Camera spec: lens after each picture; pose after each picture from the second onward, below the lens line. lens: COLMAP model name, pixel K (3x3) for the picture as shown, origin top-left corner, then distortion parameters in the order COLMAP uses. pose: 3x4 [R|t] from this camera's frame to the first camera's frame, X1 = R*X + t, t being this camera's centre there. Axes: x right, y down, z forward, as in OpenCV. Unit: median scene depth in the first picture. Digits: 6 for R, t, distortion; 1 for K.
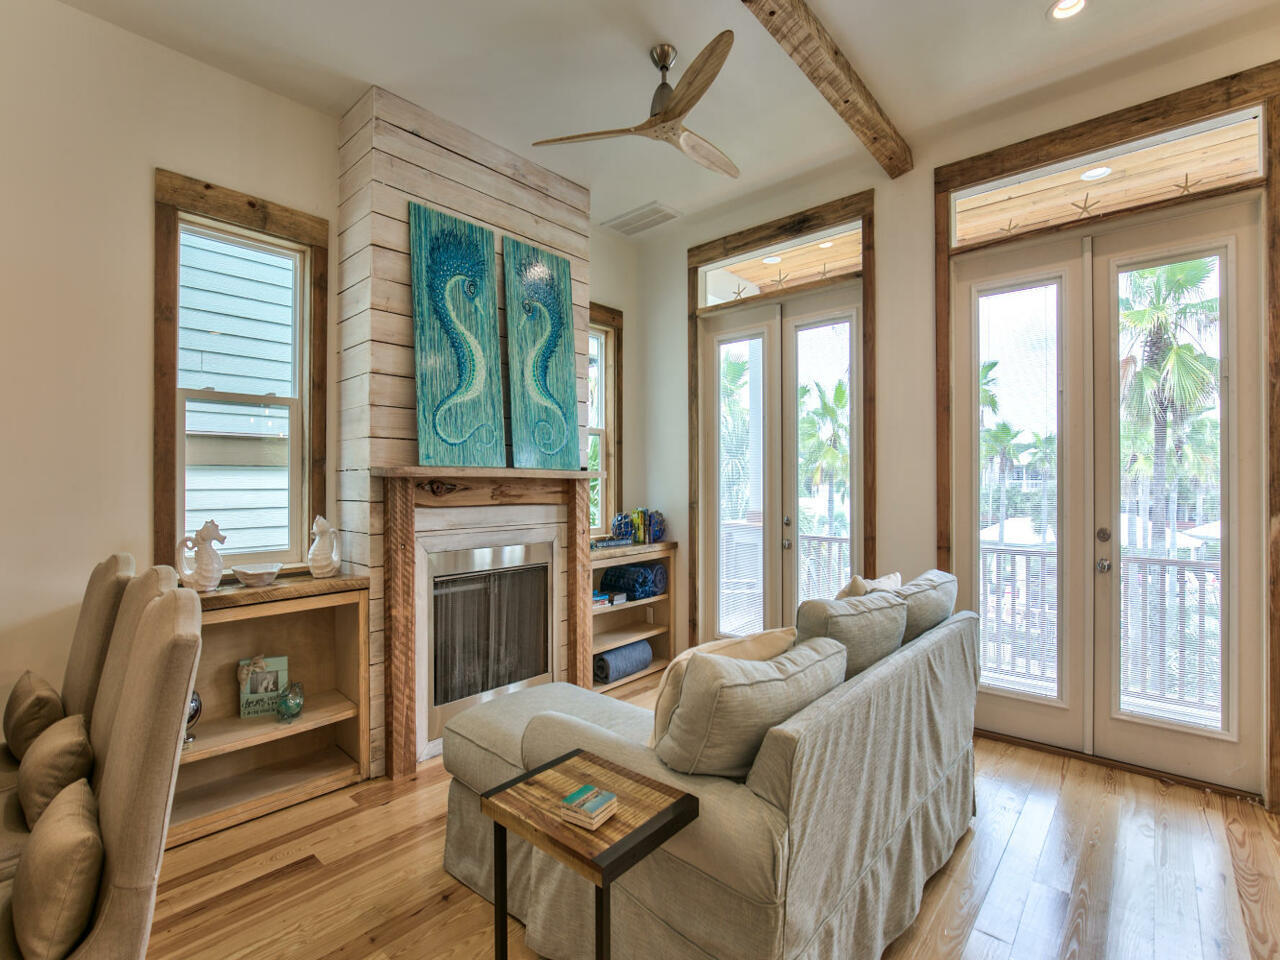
lens RADIAL K [[587.2, 0, 644.7], [0, 587.2, 483.2], [0, 0, 1]] dist [-0.032397, 0.005765]
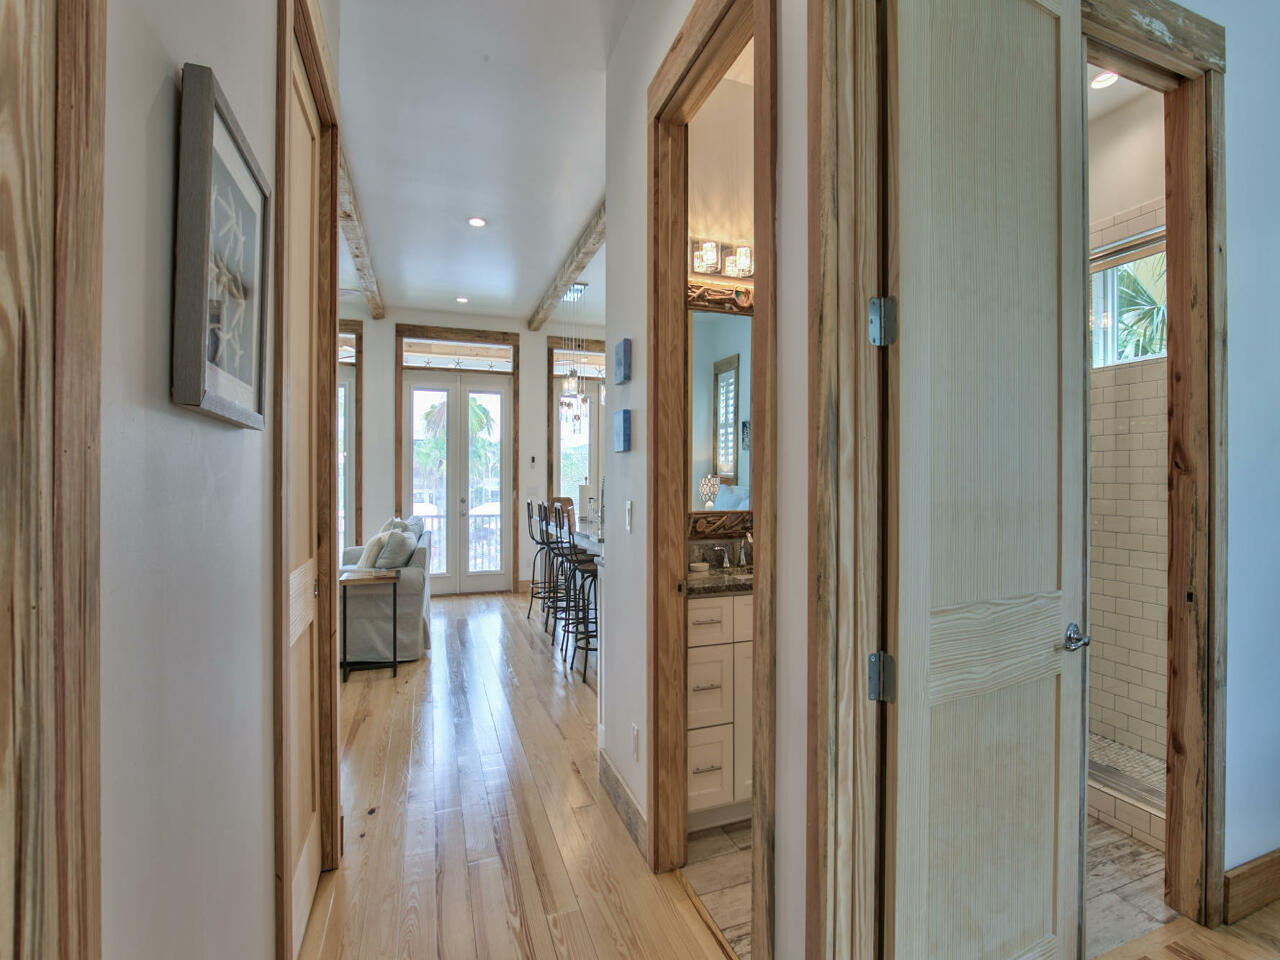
lens RADIAL K [[586.9, 0, 646.9], [0, 586.9, 475.8], [0, 0, 1]] dist [0.001871, 0.000149]
pose [[0.480296, 0.006836, 0.877080, -0.966442], [-0.001424, 0.999974, -0.007014, 0.002620], [-0.877105, 0.002120, 0.480294, -0.835161]]
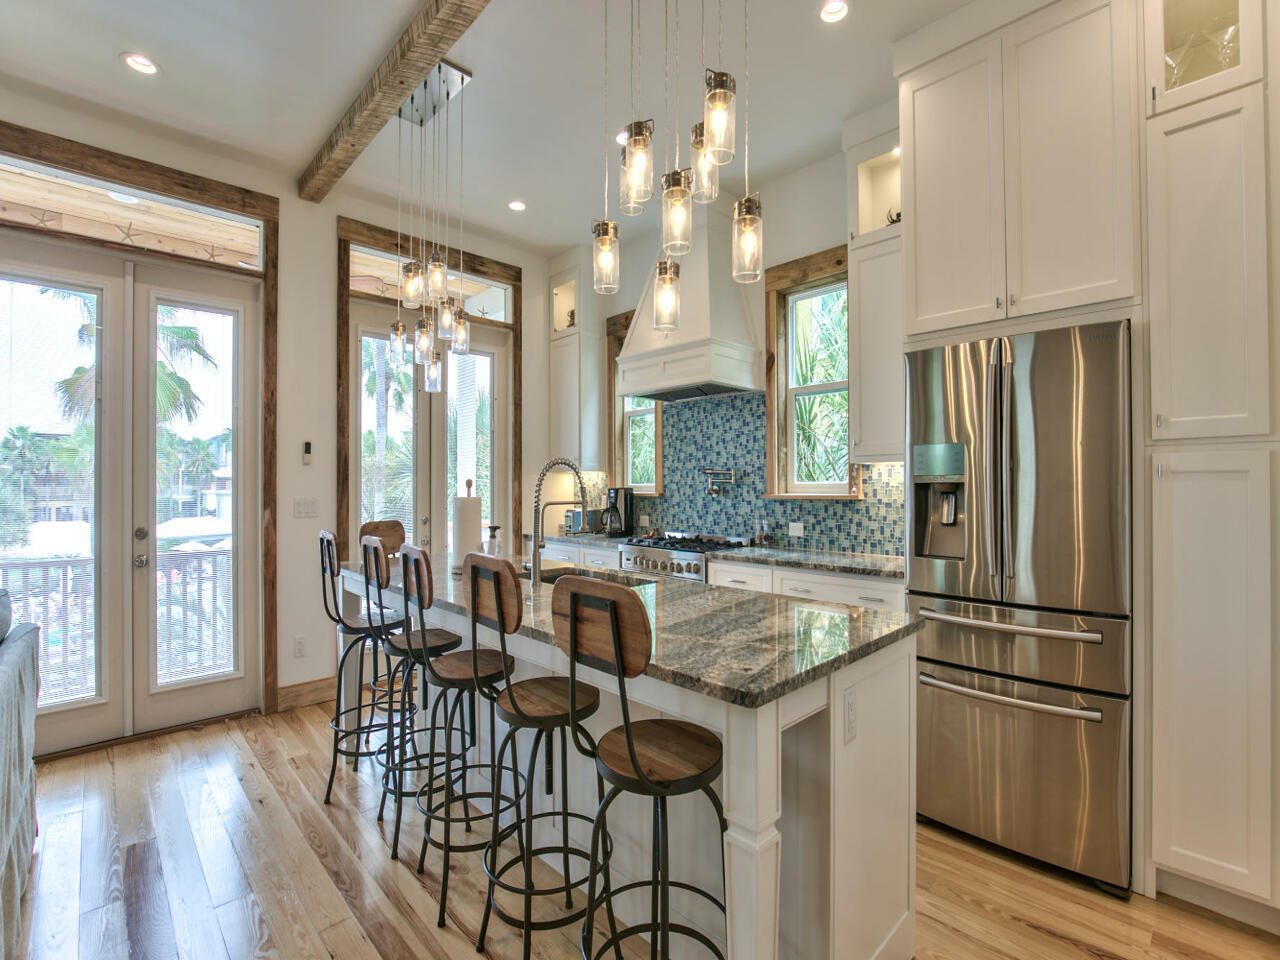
lens RADIAL K [[587.2, 0, 645.7], [0, 587.2, 477.4], [0, 0, 1]] dist [-0.032397, 0.005765]
pose [[0.081368, 0.012634, 0.996604, -0.228070], [0.006771, 0.999890, -0.013229, 0.003271], [-0.996661, 0.007825, 0.081273, -0.066158]]
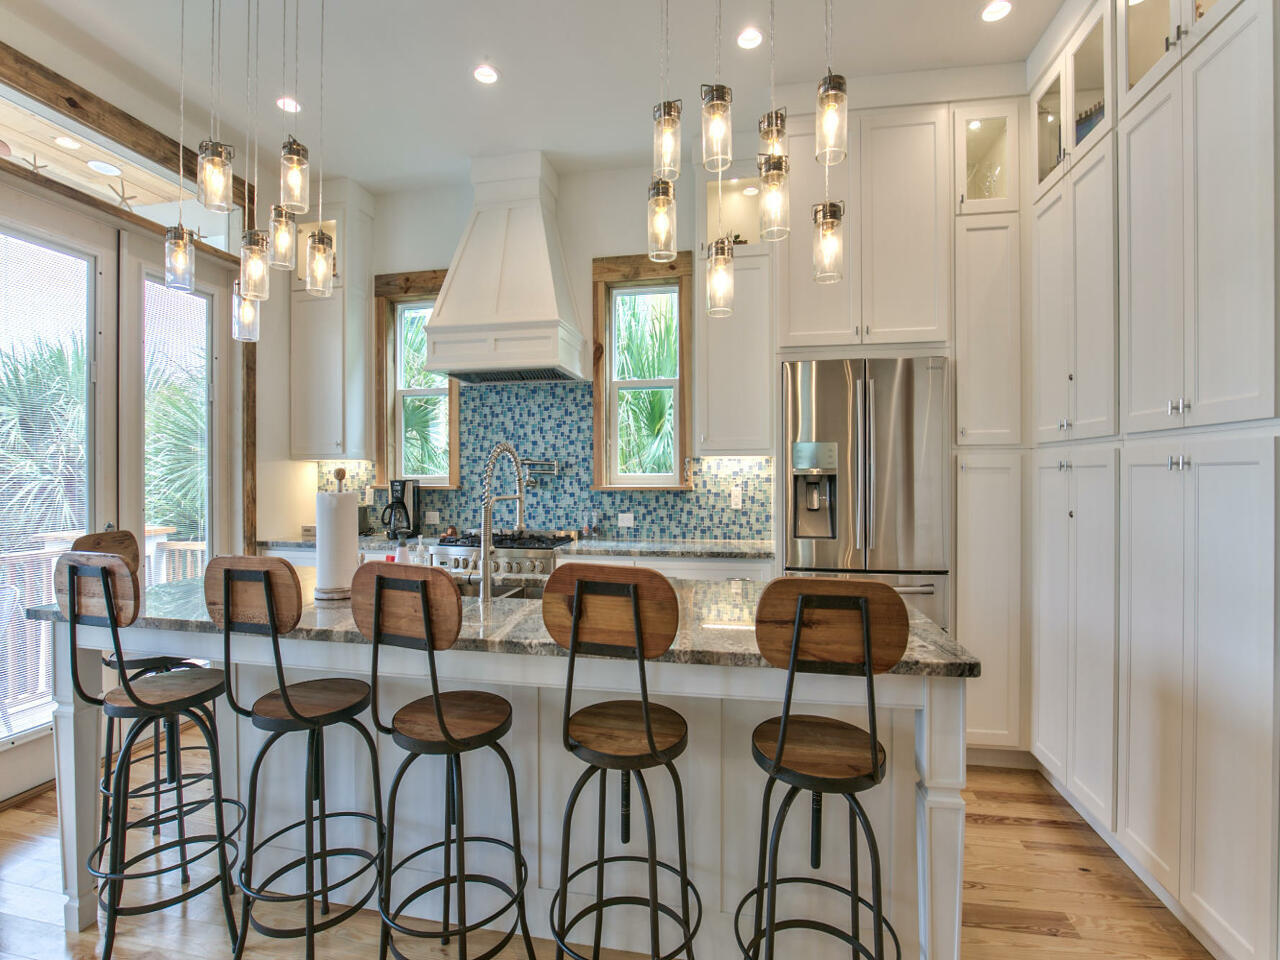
lens RADIAL K [[587.2, 0, 643.5], [0, 587.2, 475.8], [0, 0, 1]] dist [-0.032397, 0.005765]
pose [[-0.502755, 0.000403, 0.864429, -0.082943], [0.004456, 0.999988, 0.002125, 0.000670], [-0.864418, 0.004920, -0.502750, 0.320506]]
